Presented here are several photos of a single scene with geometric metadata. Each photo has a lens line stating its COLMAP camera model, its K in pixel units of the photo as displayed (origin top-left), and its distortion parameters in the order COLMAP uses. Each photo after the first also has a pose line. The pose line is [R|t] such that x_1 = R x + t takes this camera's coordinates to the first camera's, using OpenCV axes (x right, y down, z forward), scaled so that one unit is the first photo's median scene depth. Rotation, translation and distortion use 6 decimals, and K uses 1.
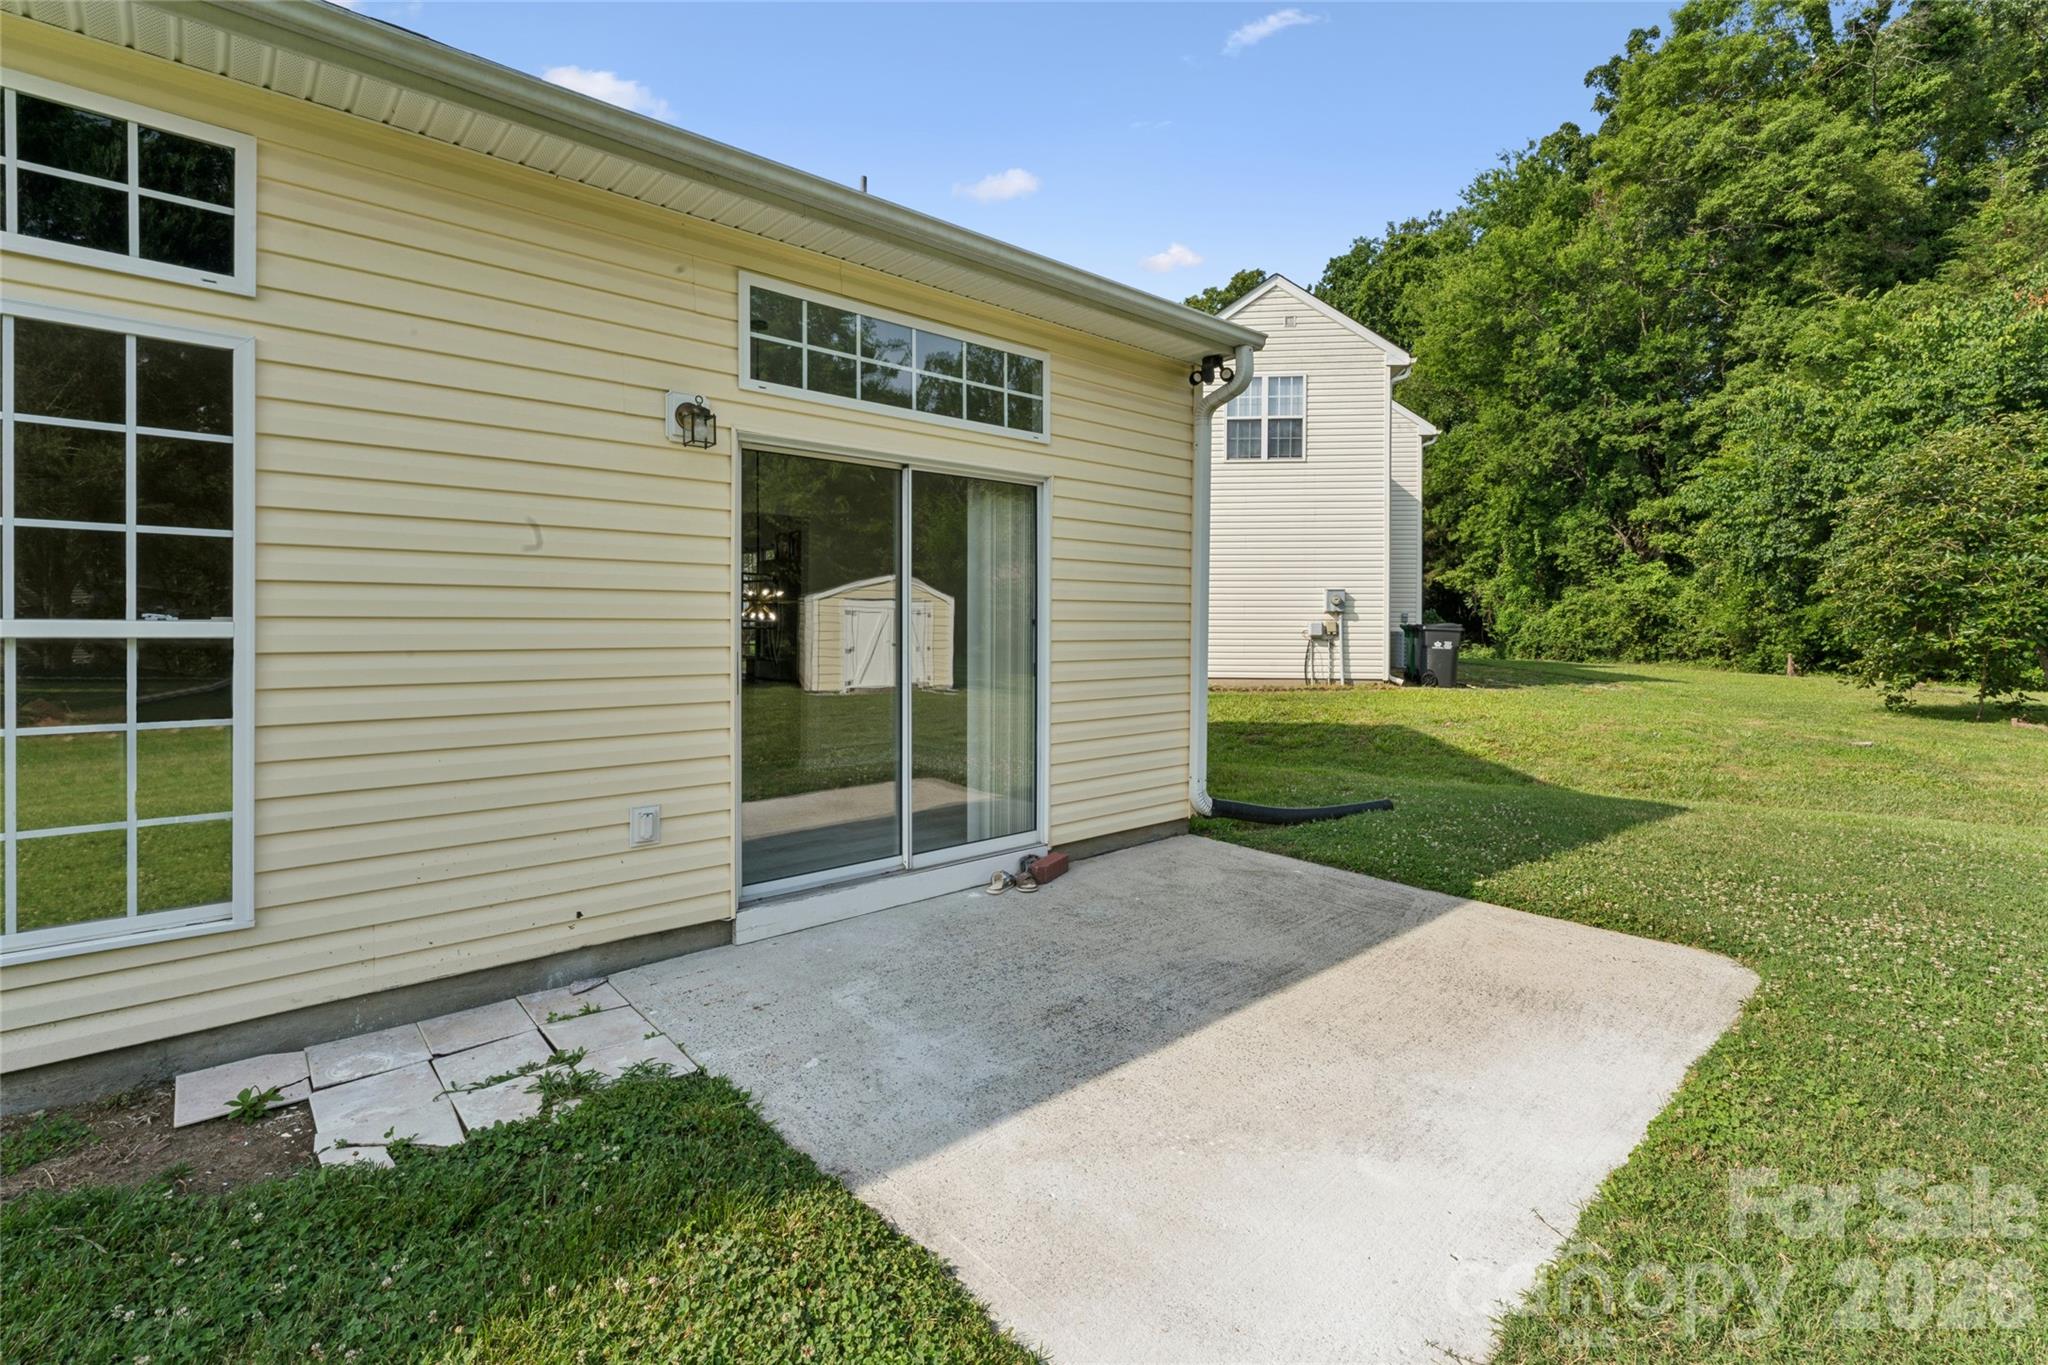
lens RADIAL K [[934.8, 0, 1027.5], [0, 934.8, 635.3], [0, 0, 1]] dist [-0.000739, -0.000211]
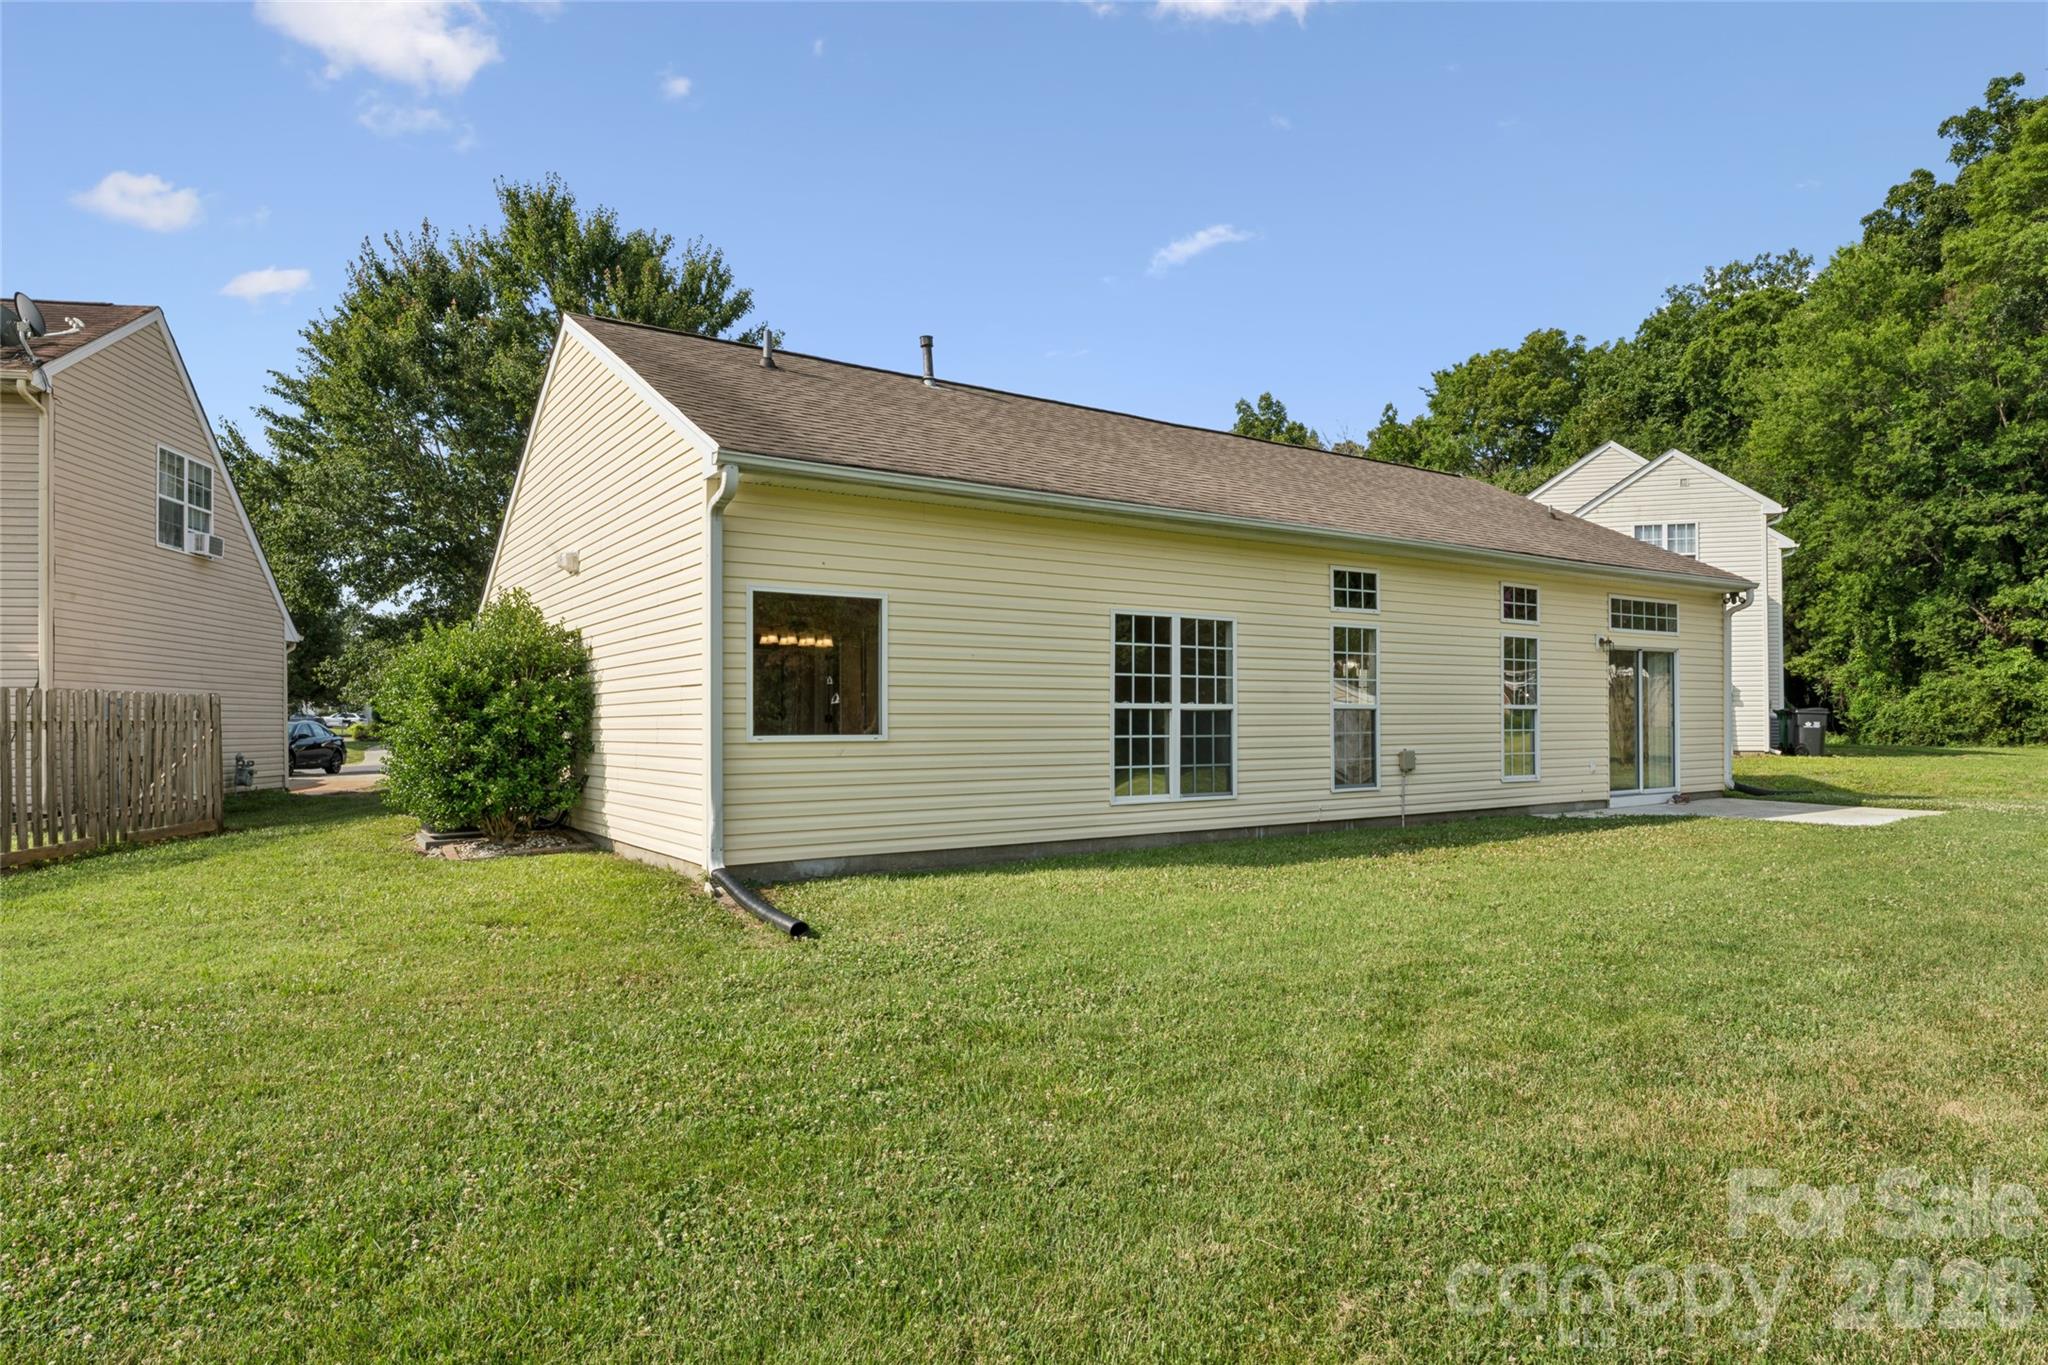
lens RADIAL K [[1203.0, 0, 1021.4], [0, 1203.0, 715.2], [0, 0, 1]] dist [0.002257, 0.001032]
pose [[0.991502, -0.010372, -0.129677, -0.244465], [0.008084, 0.999802, -0.018159, 0.010733], [0.129840, 0.016956, 0.991390, -0.457962]]
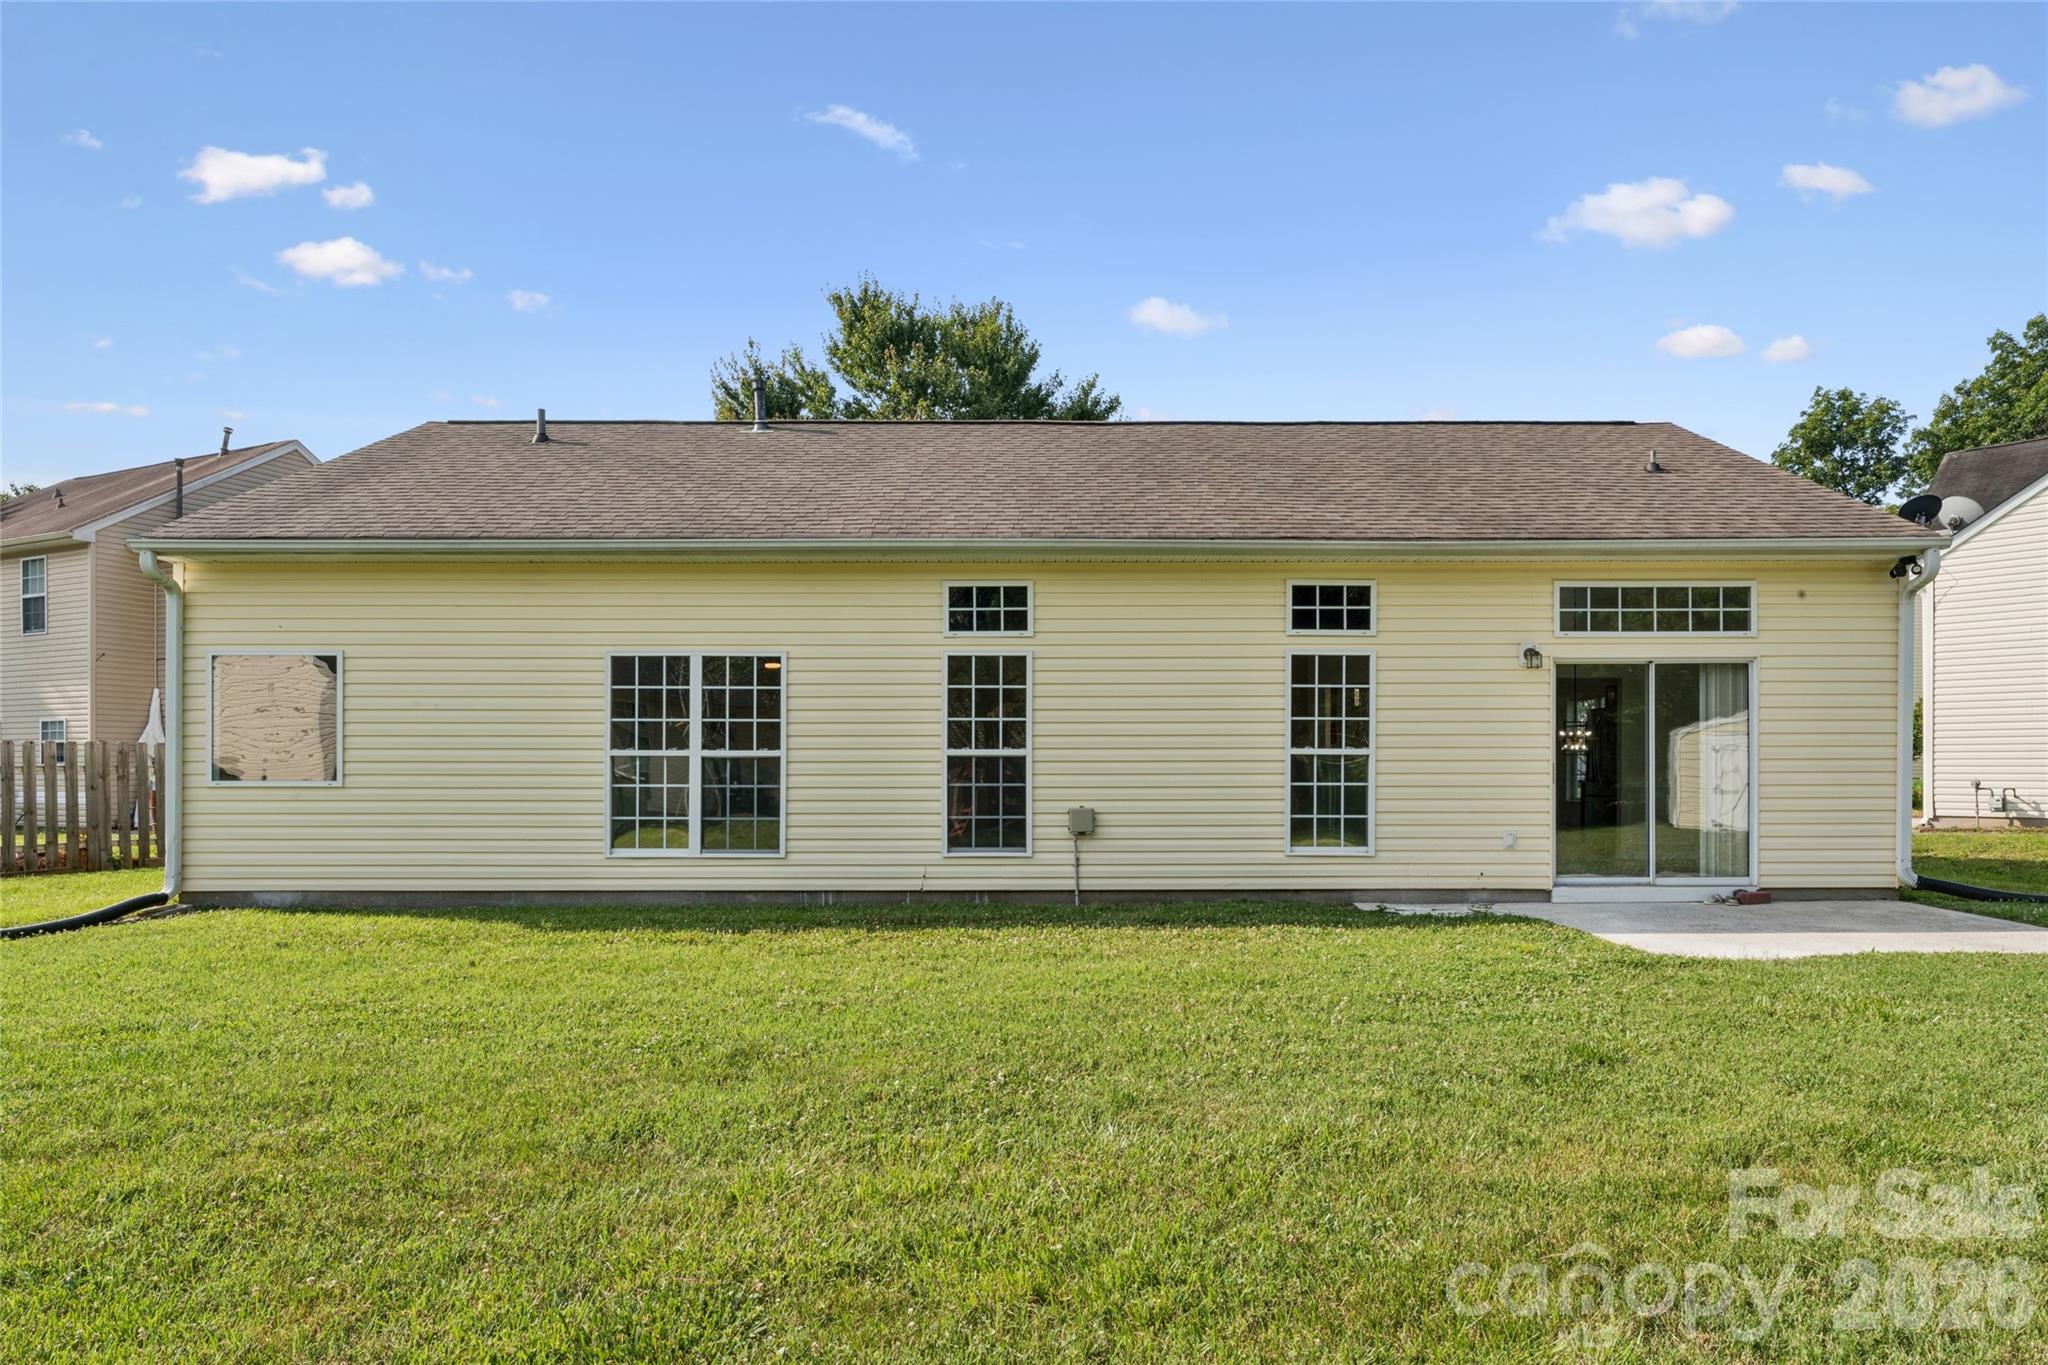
lens RADIAL K [[1203.0, 0, 1067.6], [0, 1203.0, 773.7], [0, 0, 1]] dist [0.002257, 0.001032]
pose [[0.742946, -0.001105, -0.669351, 0.096087], [-0.003696, 0.999977, -0.005754, 0.008727], [0.669342, 0.006749, 0.742924, -0.242498]]
